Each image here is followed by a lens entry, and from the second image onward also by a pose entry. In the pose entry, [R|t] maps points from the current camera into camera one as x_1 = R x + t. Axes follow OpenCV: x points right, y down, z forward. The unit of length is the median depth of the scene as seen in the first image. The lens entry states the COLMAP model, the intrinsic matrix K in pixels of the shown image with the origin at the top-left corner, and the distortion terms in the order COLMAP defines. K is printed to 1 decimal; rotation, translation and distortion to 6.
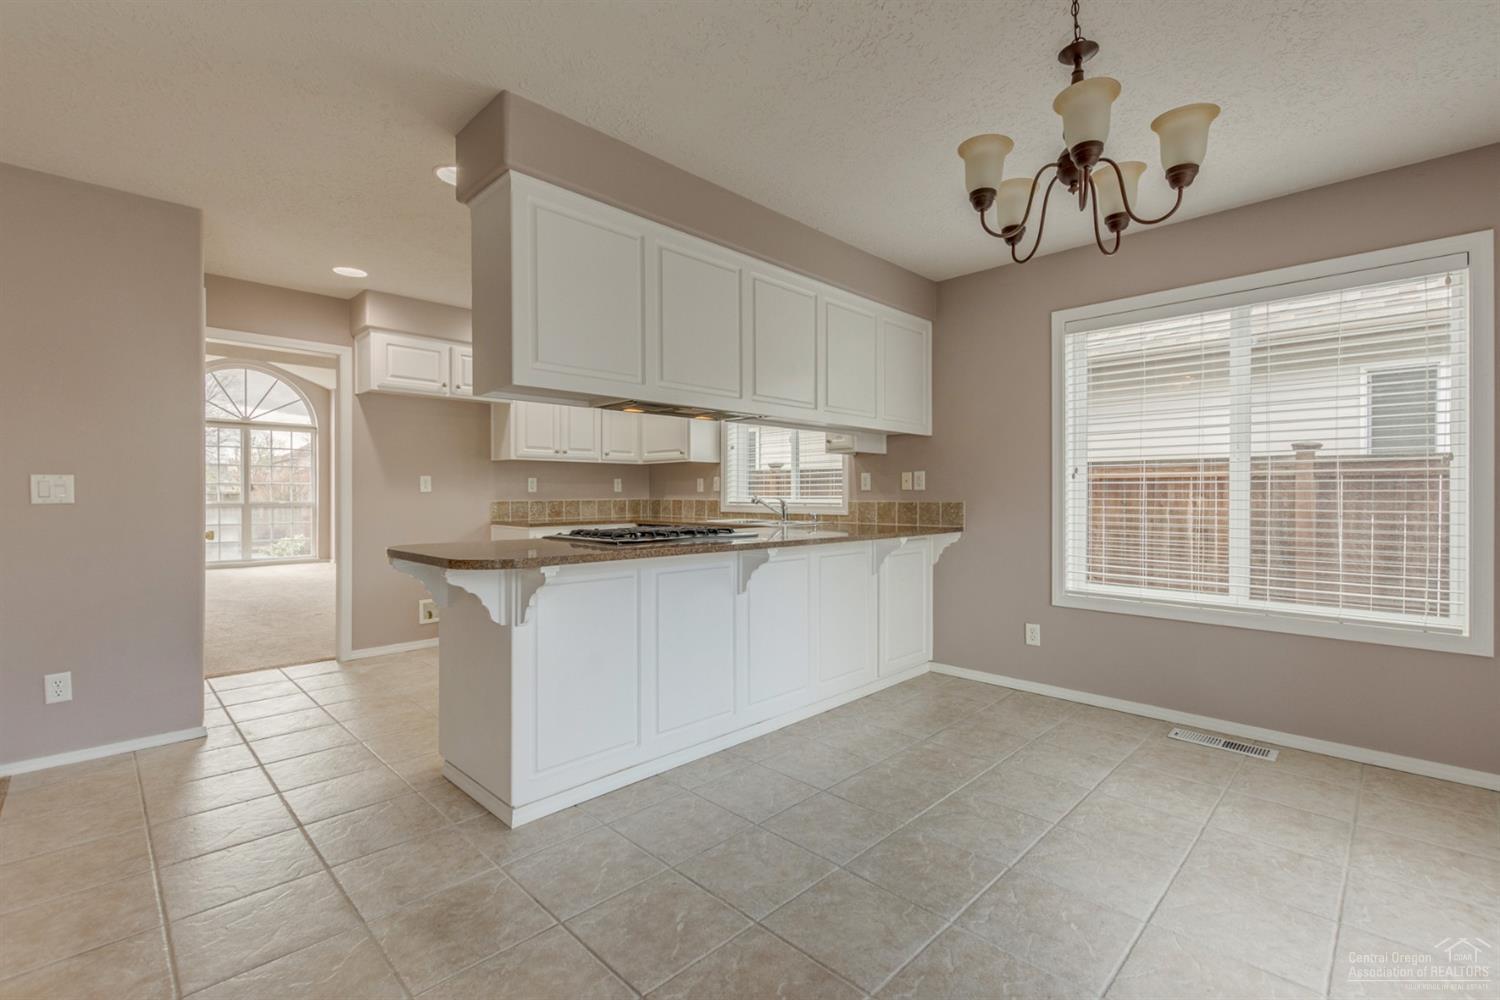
lens RADIAL K [[644.1, 0, 748.4], [0, 644.1, 496.3], [0, 0, 1]] dist [-0.004367, 0.000297]
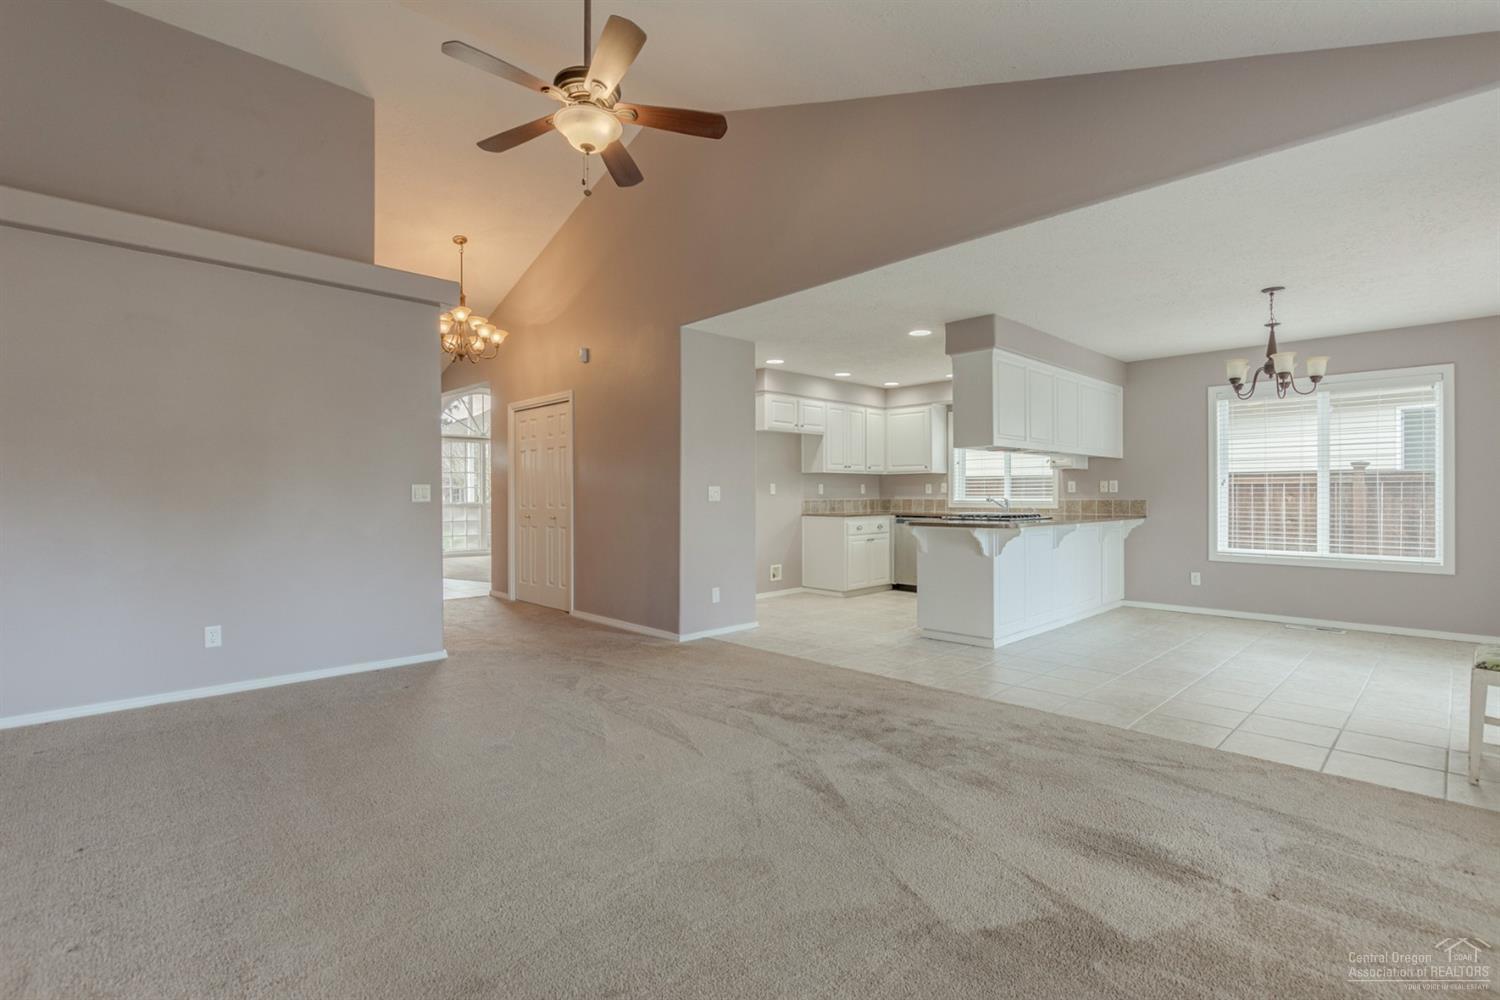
lens RADIAL K [[691.4, 0, 759.8], [0, 691.4, 496.4], [0, 0, 1]] dist [0.009725, -0.001405]
pose [[0.999837, -0.003728, -0.017691, -0.617145], [0.003734, 0.999993, 0.000276, -0.003492], [0.017689, -0.000342, 0.999843, -0.771887]]
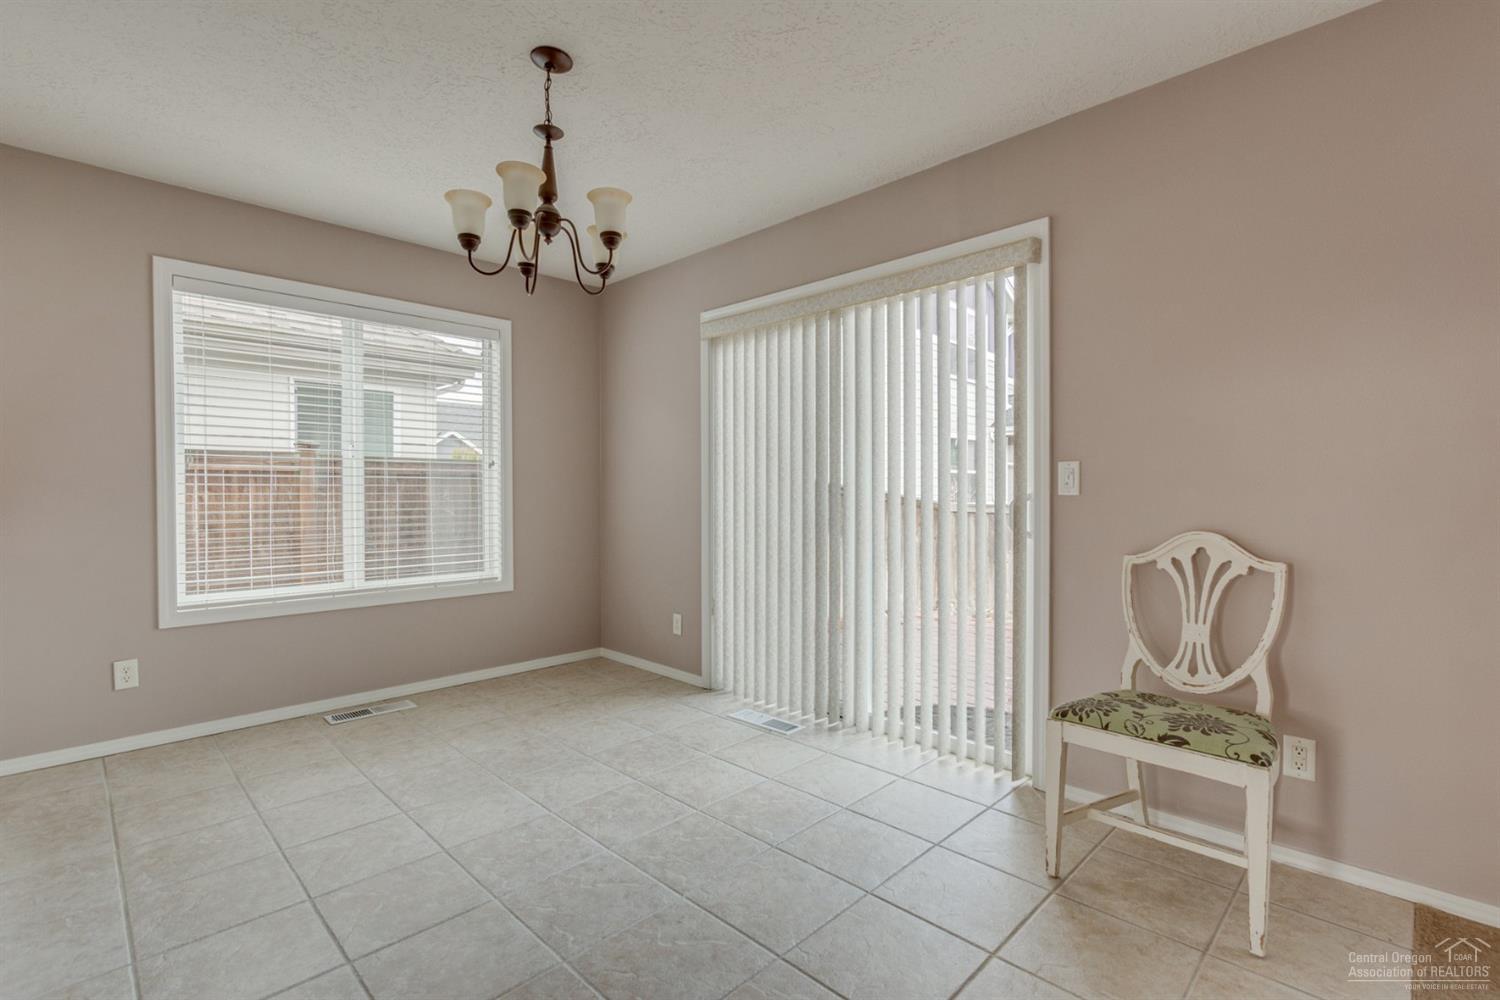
lens RADIAL K [[691.4, 0, 744.6], [0, 691.4, 502.0], [0, 0, 1]] dist [0.009725, -0.001405]
pose [[0.008279, -0.017362, 0.999815, -0.340873], [0.002731, 0.999846, 0.017340, 0.001351], [-0.999962, 0.002587, 0.008325, 0.253531]]
